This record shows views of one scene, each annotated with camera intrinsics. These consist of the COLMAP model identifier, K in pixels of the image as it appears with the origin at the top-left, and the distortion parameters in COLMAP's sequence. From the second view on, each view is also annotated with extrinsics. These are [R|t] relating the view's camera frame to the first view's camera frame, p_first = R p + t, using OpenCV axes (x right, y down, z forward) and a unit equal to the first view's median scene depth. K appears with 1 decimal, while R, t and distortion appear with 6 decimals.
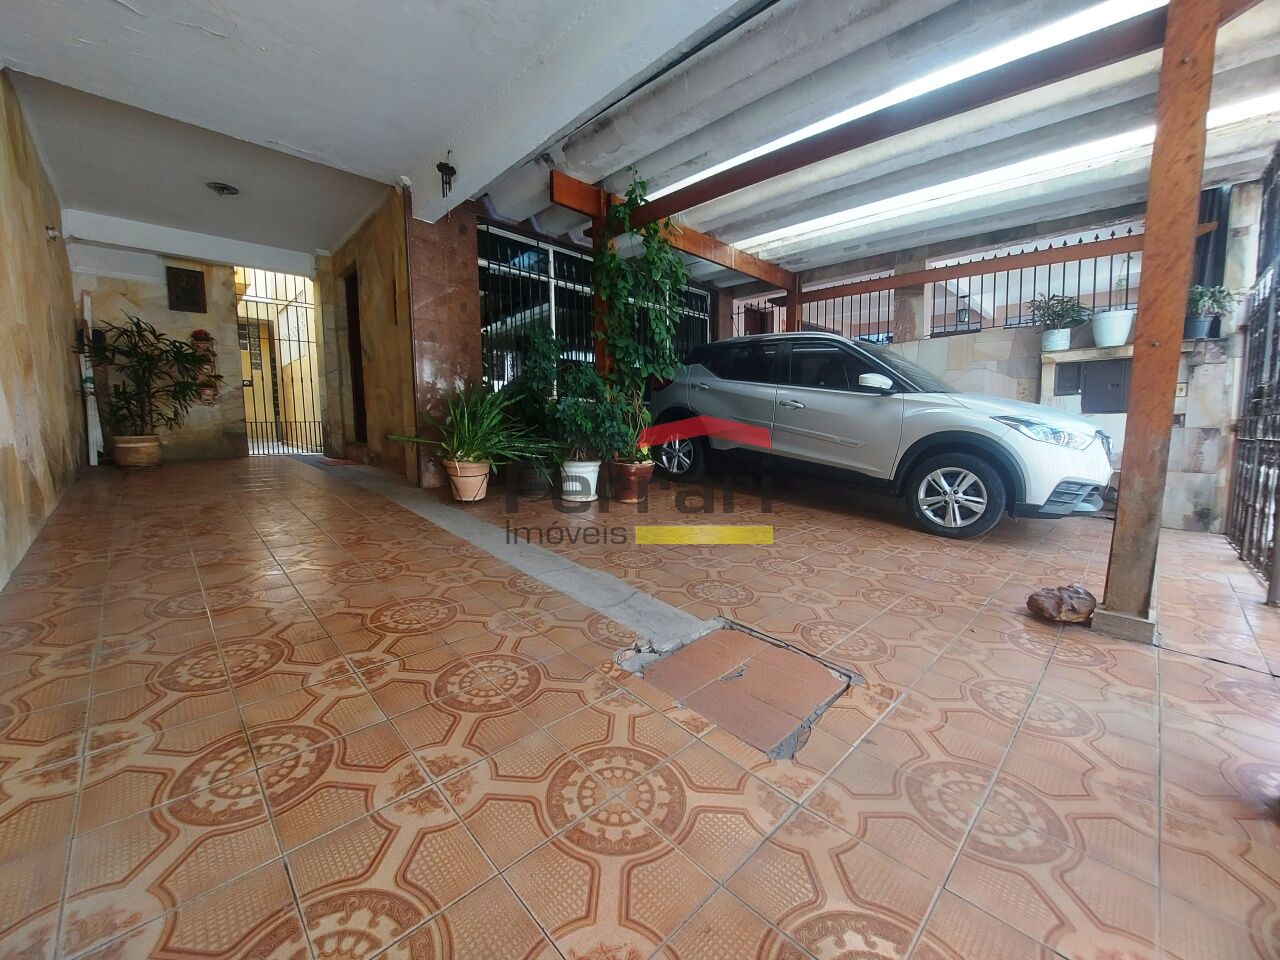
lens RADIAL K [[509.6, 0, 633.6], [0, 509.6, 483.3], [0, 0, 1]] dist [-0.021835, -0.000152]
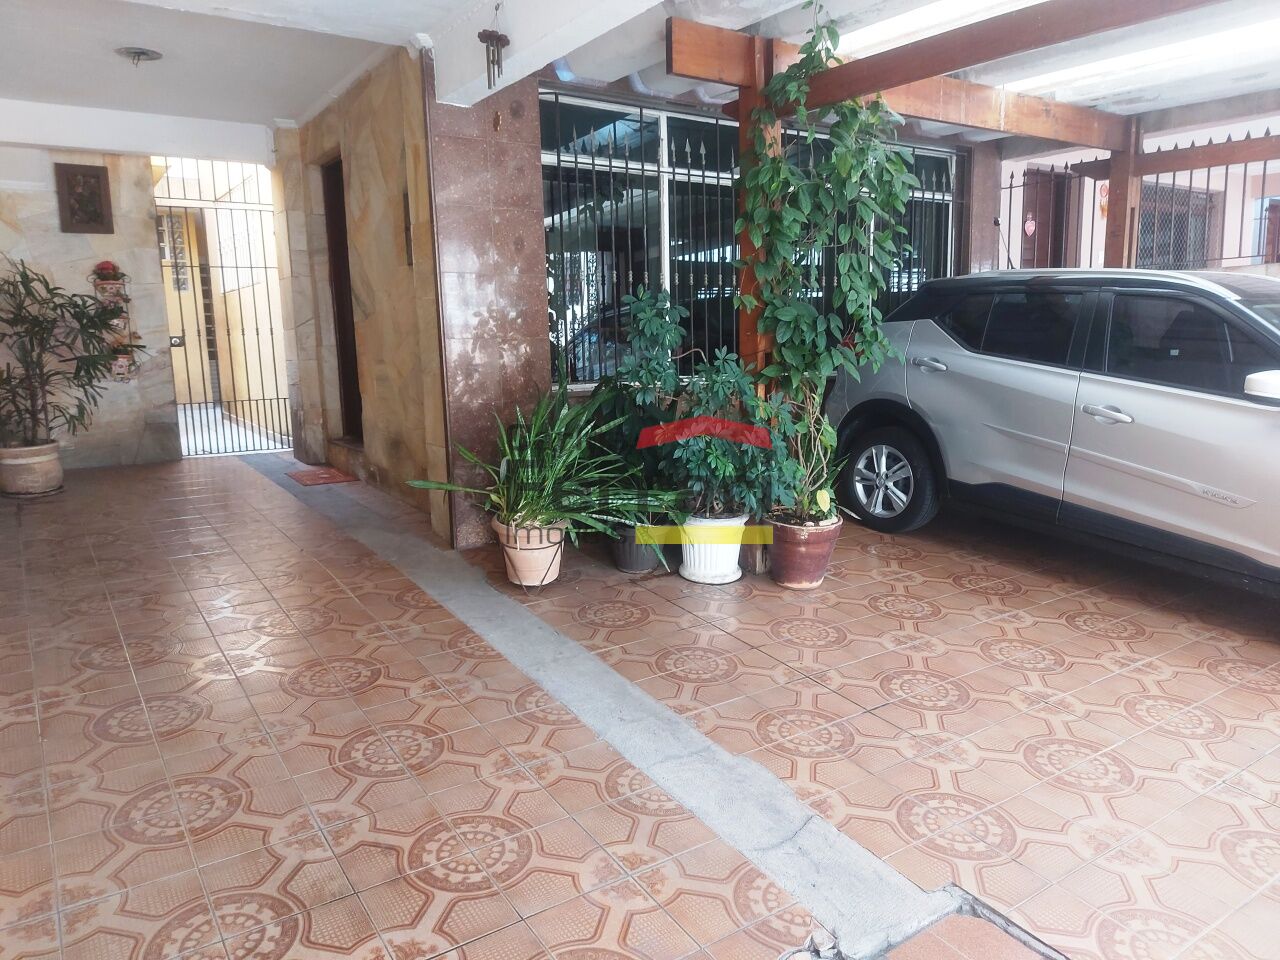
lens RADIAL K [[918.8, 0, 631.8], [0, 918.8, 481.1], [0, 0, 1]] dist [0.063725, -0.088113]
pose [[0.984037, 0.016117, -0.177230, -0.008897], [-0.005576, 0.998194, 0.059810, -0.141373], [0.177874, -0.057867, 0.982350, -0.058317]]
